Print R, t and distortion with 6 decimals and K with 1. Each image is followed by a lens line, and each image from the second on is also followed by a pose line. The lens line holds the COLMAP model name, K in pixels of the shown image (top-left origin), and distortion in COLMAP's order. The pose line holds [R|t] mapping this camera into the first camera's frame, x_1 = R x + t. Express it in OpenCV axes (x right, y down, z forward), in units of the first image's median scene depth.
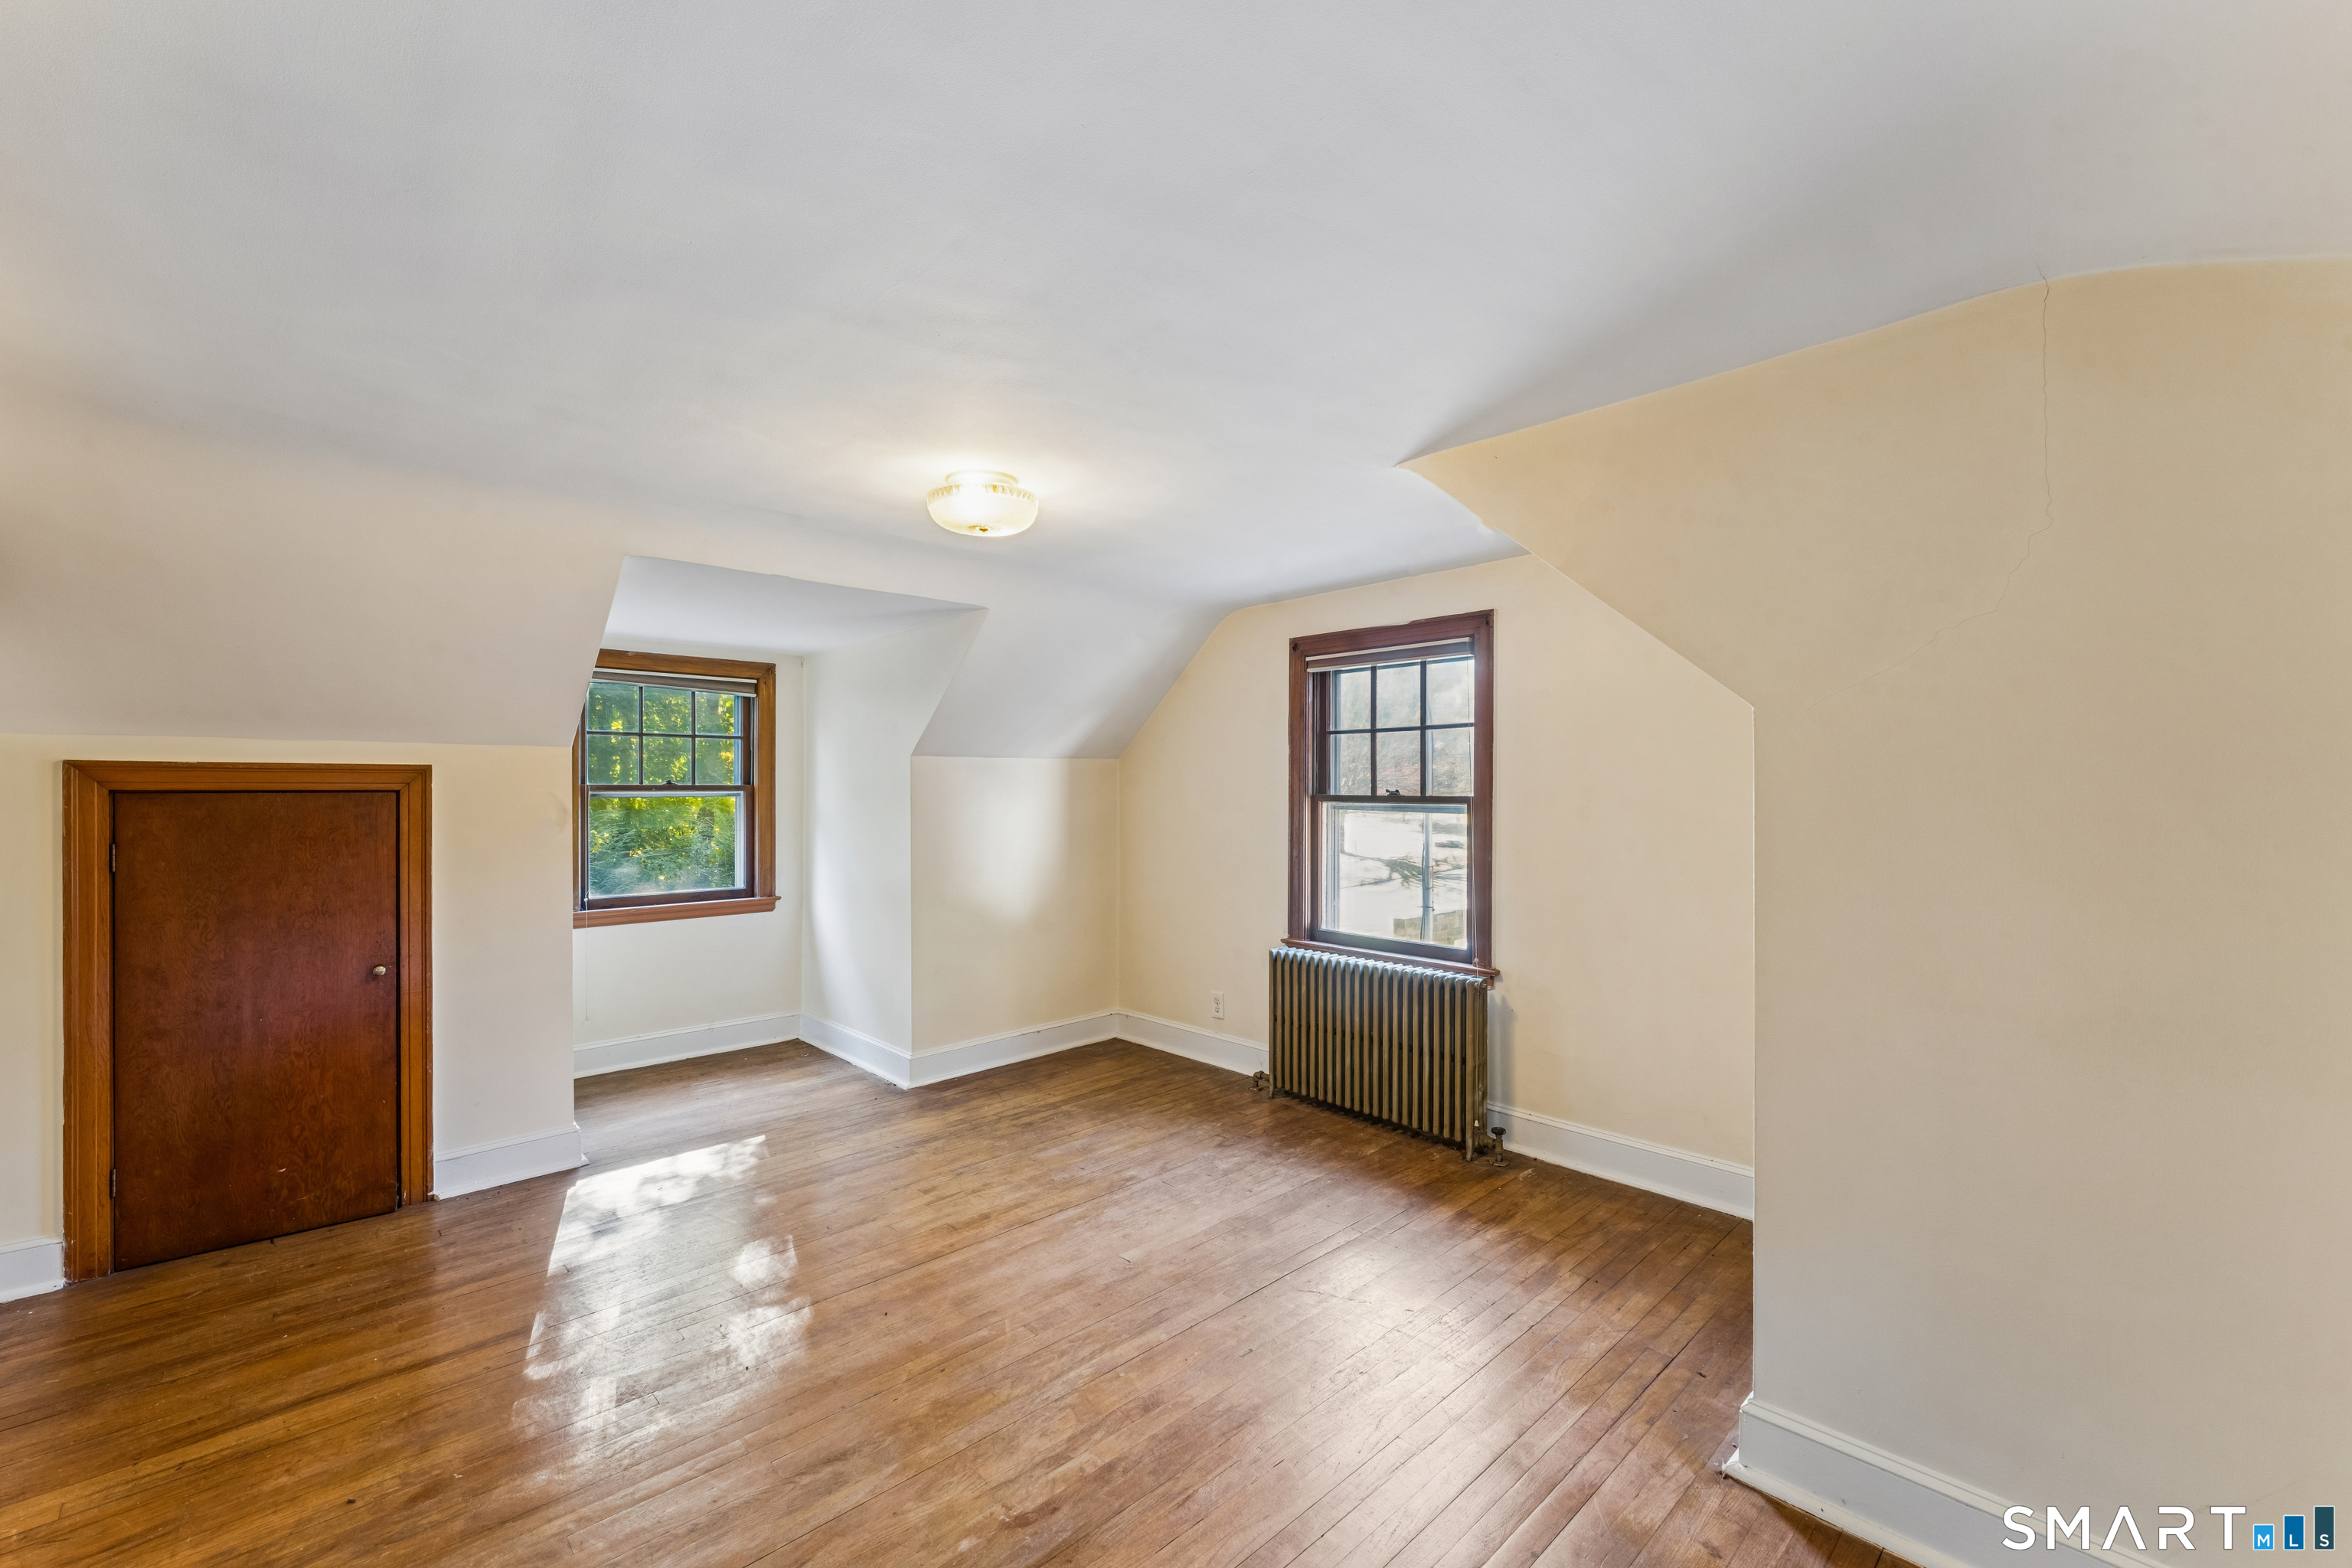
lens RADIAL K [[959.2, 0, 1207.2], [0, 959.2, 788.0], [0, 0, 1]] dist [0.001282, -0.000095]
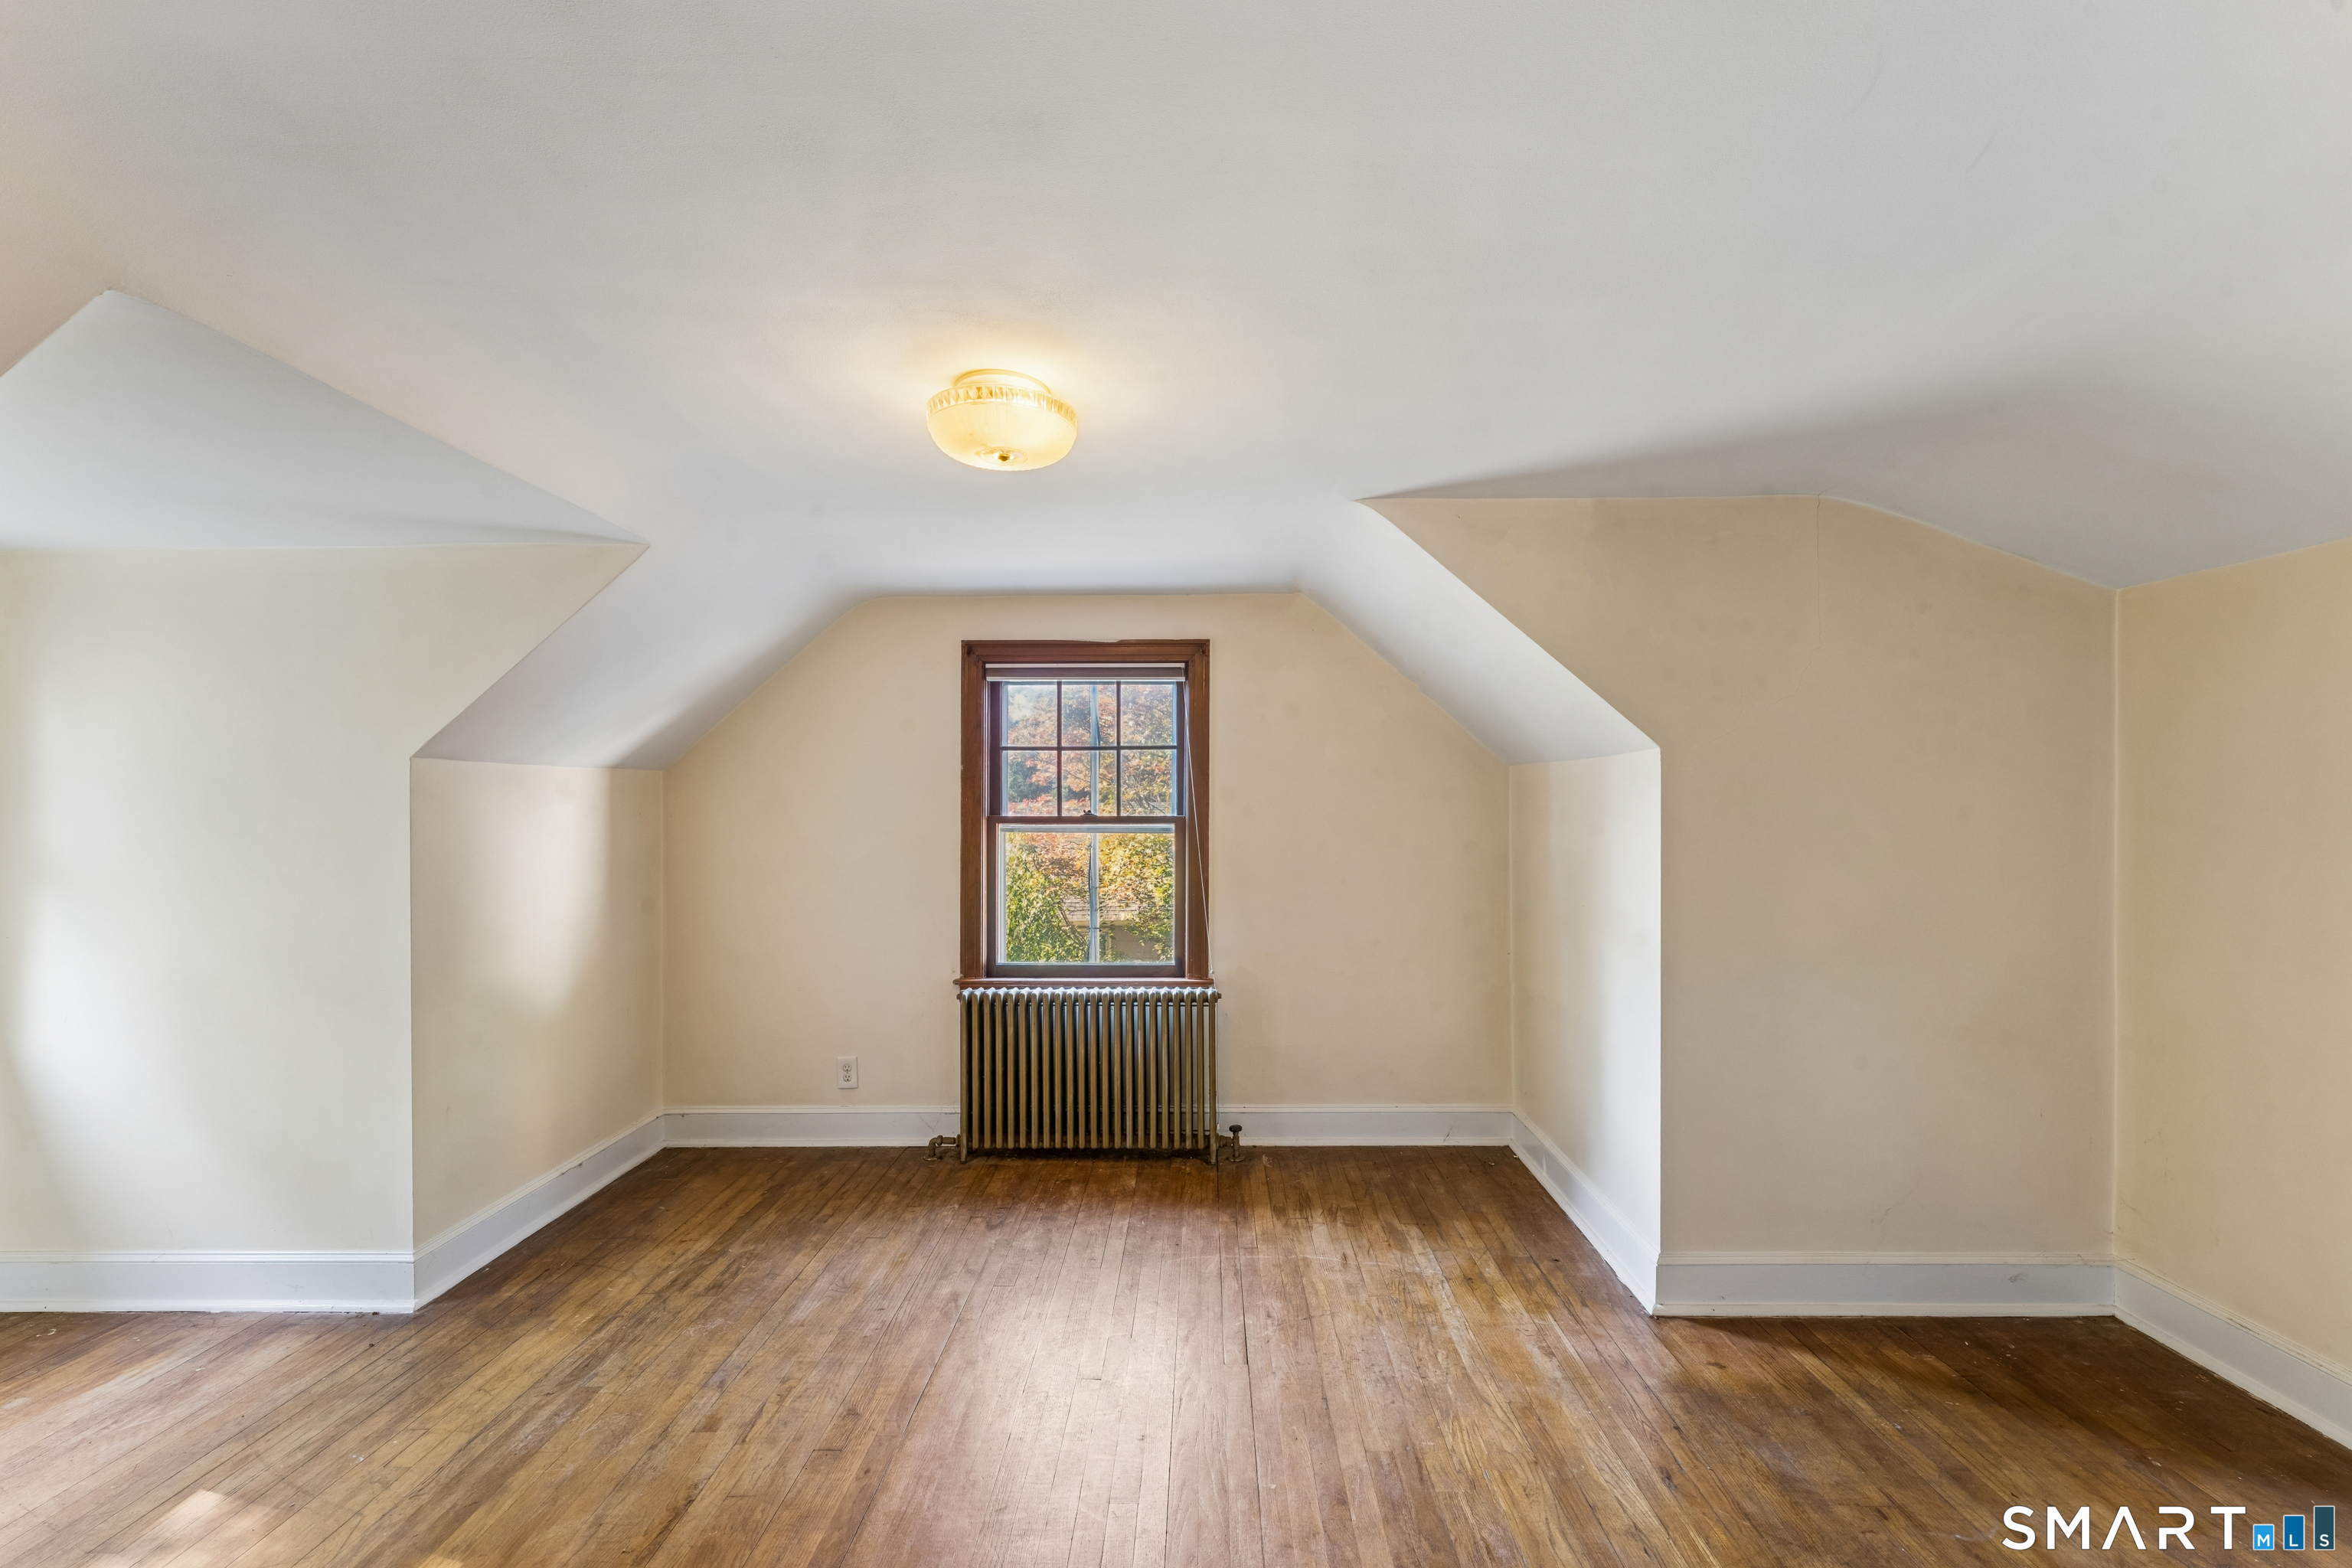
lens RADIAL K [[959.2, 0, 1175.3], [0, 959.2, 803.3], [0, 0, 1]] dist [0.001282, -0.000095]
pose [[0.707426, -0.002641, 0.706783, -0.459780], [0.003585, 0.999994, 0.000148, -0.005414], [-0.706779, 0.002429, 0.707431, 0.266897]]
